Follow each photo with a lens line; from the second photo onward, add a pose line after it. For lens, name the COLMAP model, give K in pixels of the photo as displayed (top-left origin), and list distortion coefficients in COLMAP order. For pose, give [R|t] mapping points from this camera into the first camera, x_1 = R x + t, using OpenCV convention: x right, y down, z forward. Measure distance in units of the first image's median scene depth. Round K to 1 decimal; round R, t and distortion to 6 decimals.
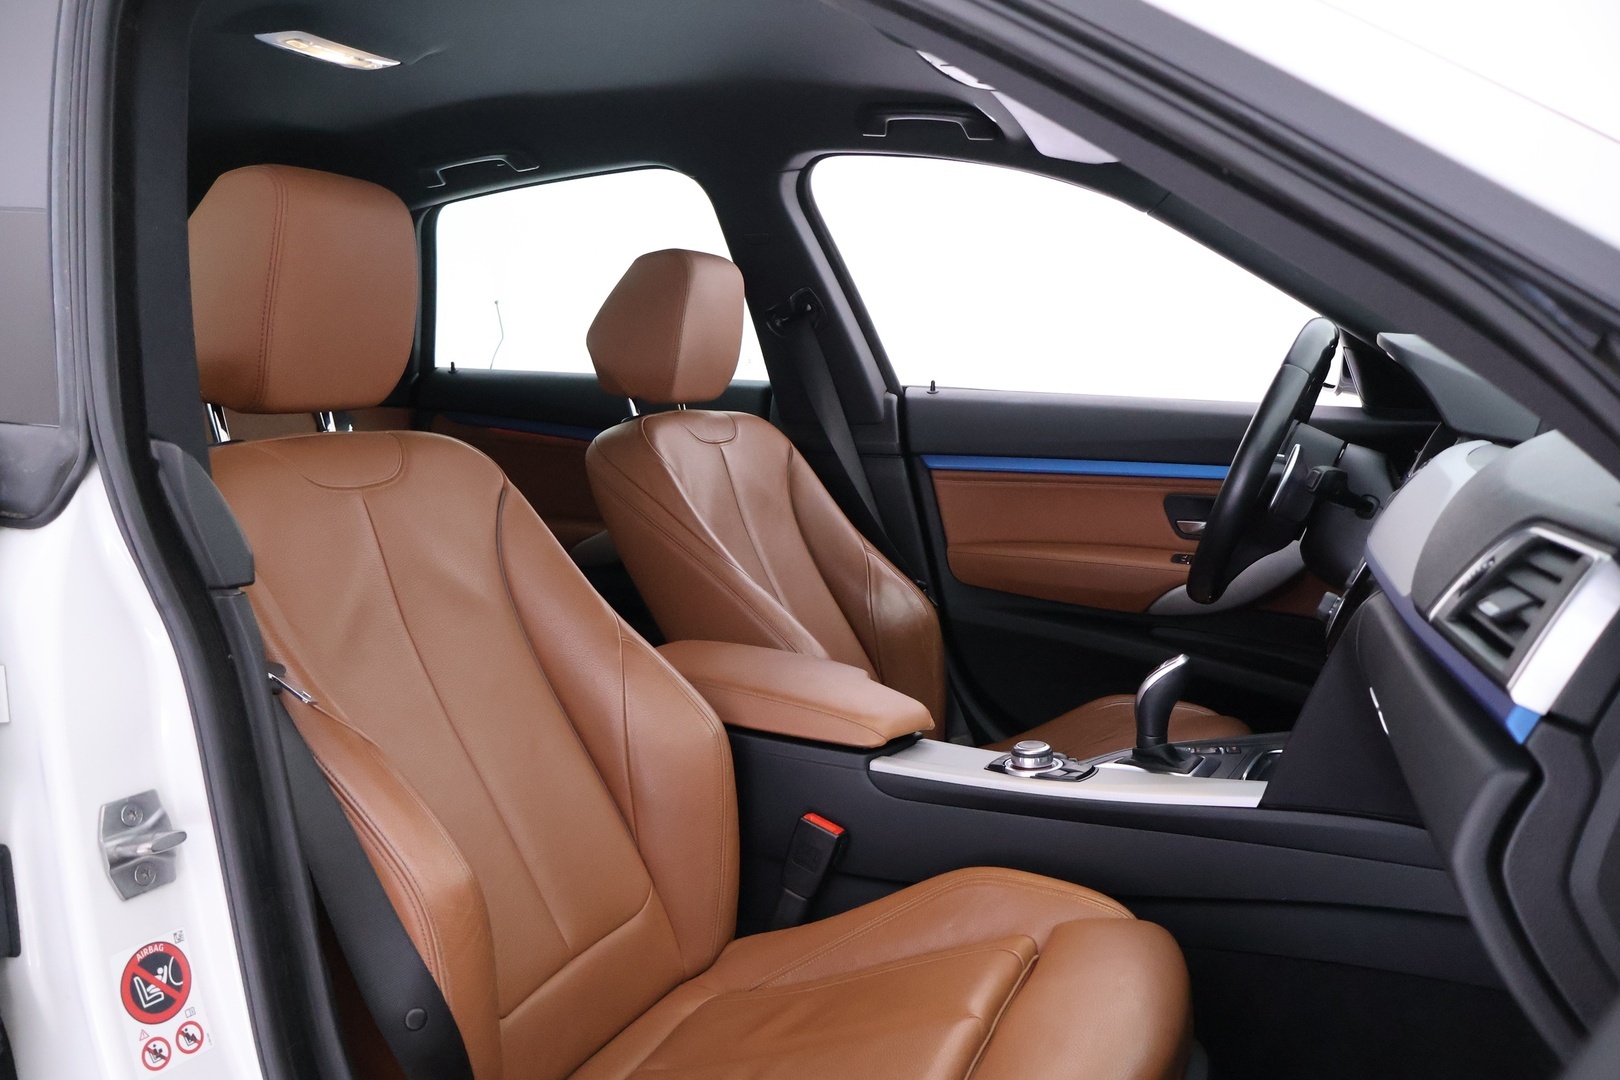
lens RADIAL K [[1316.0, 0, 810.0], [0, 1316.0, 540.0], [0, 0, 1]] dist [-0.029280, -0.004498]
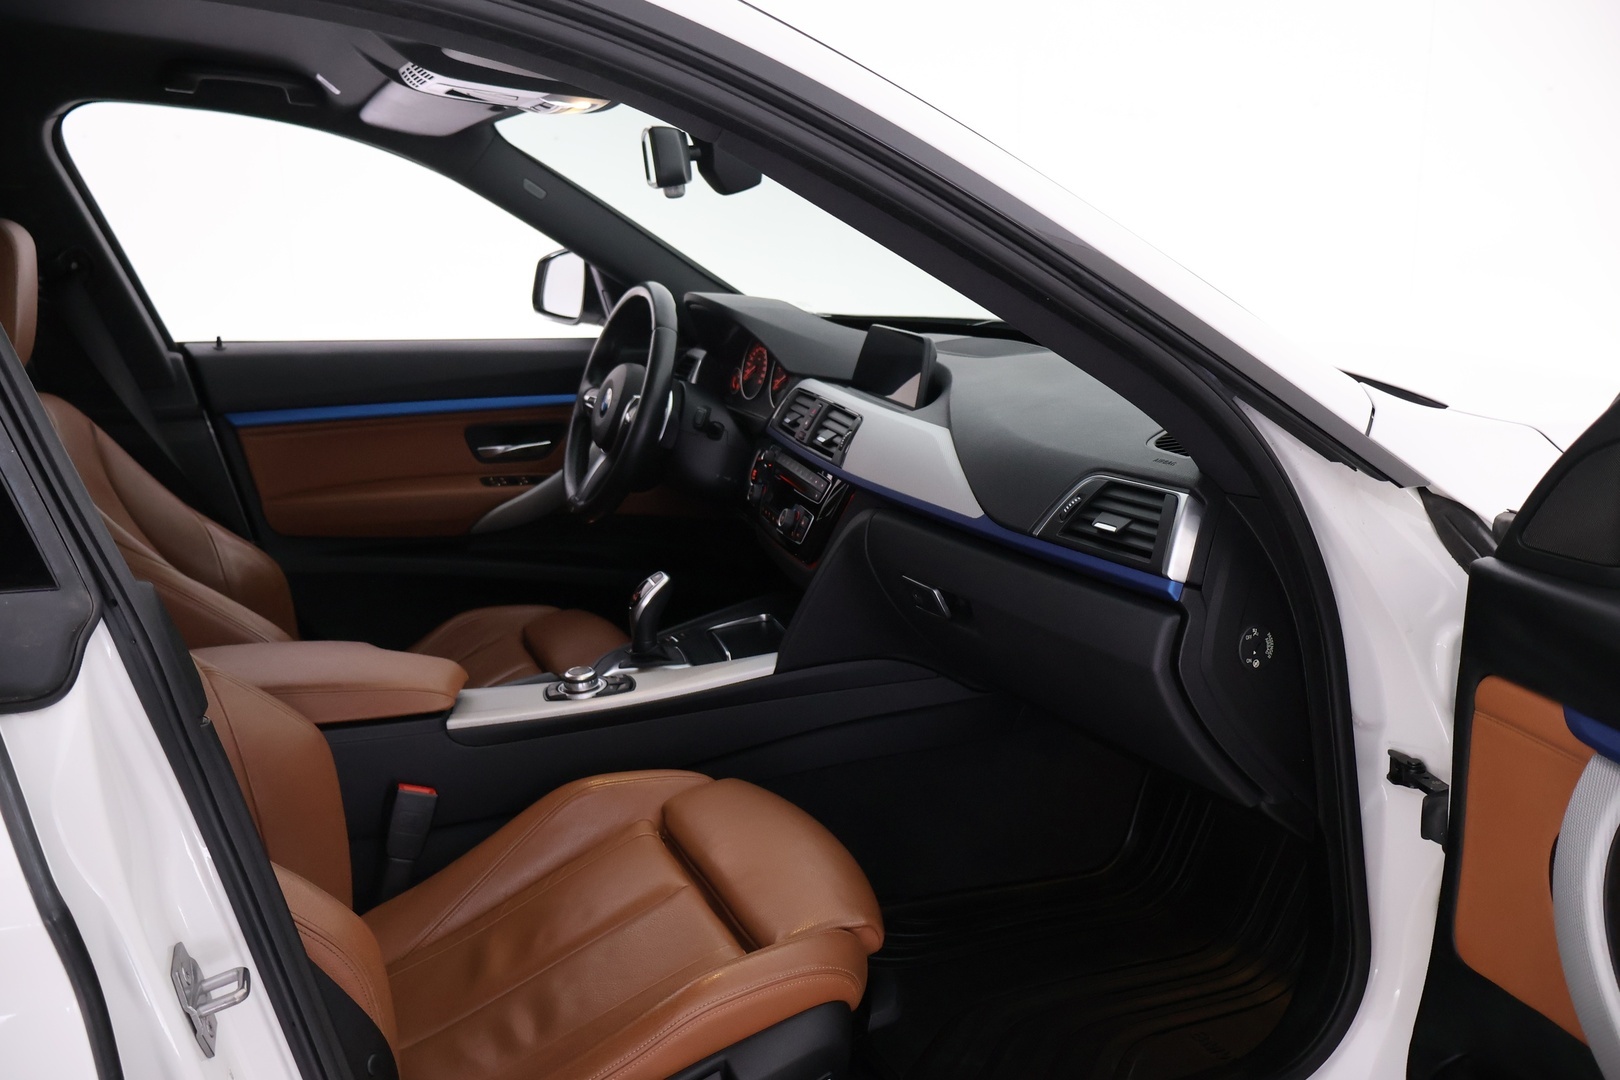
lens RADIAL K [[1316.0, 0, 810.0], [0, 1316.0, 540.0], [0, 0, 1]] dist [-0.029280, -0.004498]
pose [[0.694518, -0.179592, 0.696700, -0.401174], [0.103990, 0.983234, 0.149789, -0.095716], [-0.711920, -0.031581, 0.701550, 0.012564]]
